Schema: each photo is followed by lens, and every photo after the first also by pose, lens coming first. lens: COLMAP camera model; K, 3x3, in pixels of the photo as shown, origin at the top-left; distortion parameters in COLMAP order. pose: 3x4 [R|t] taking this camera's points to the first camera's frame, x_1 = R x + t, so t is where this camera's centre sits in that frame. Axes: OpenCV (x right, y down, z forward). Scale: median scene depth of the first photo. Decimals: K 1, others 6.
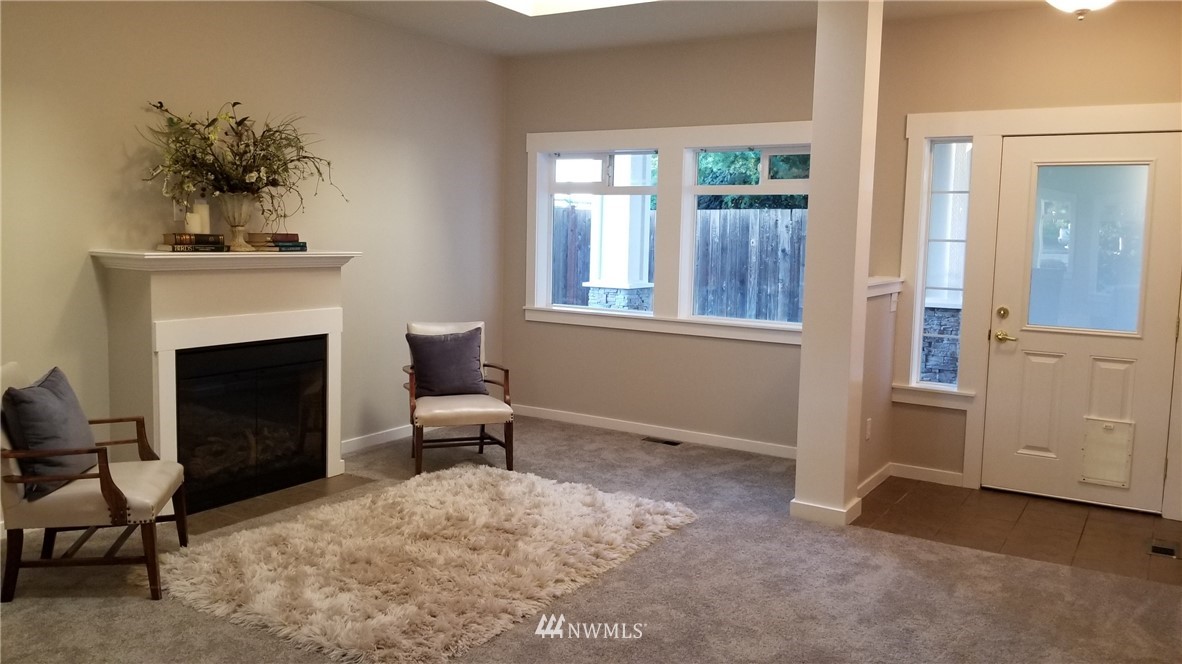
lens RADIAL K [[944.3, 0, 589.6], [0, 944.3, 327.4], [0, 0, 1]] dist [-0.011028, -0.011729]
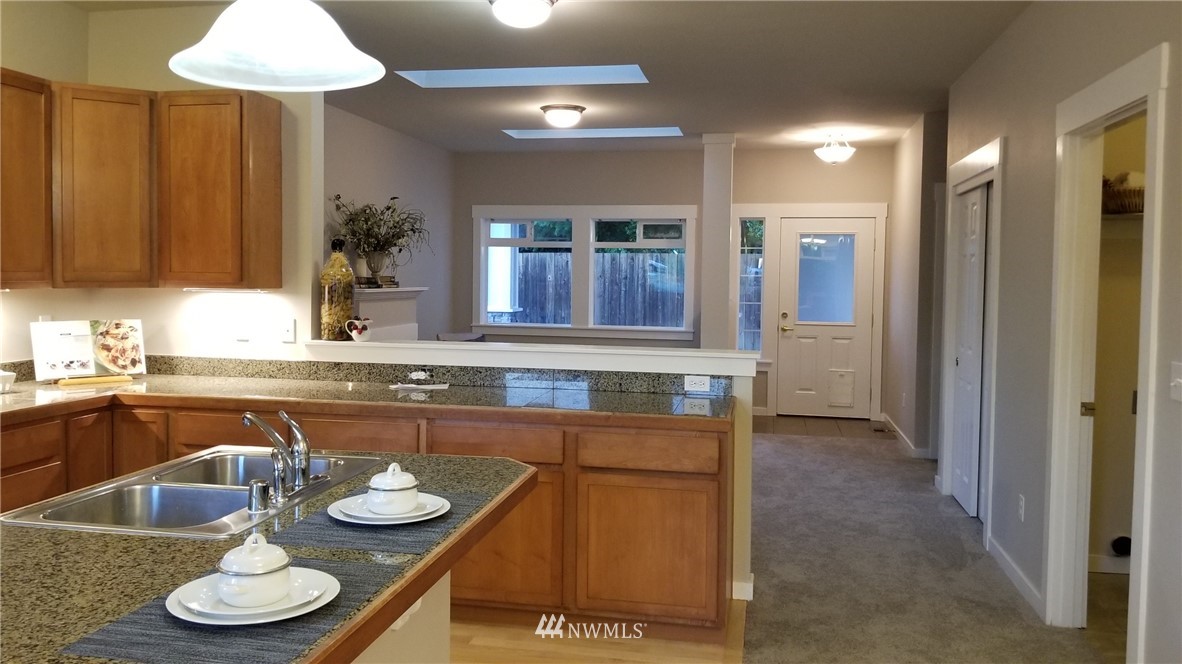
lens RADIAL K [[944.3, 0, 590.1], [0, 944.3, 333.1], [0, 0, 1]] dist [-0.011028, -0.011729]
pose [[0.934763, -0.034426, 0.353601, -0.500392], [0.045427, 0.998706, -0.022857, 0.039505], [-0.352357, 0.037429, 0.935117, -0.501889]]
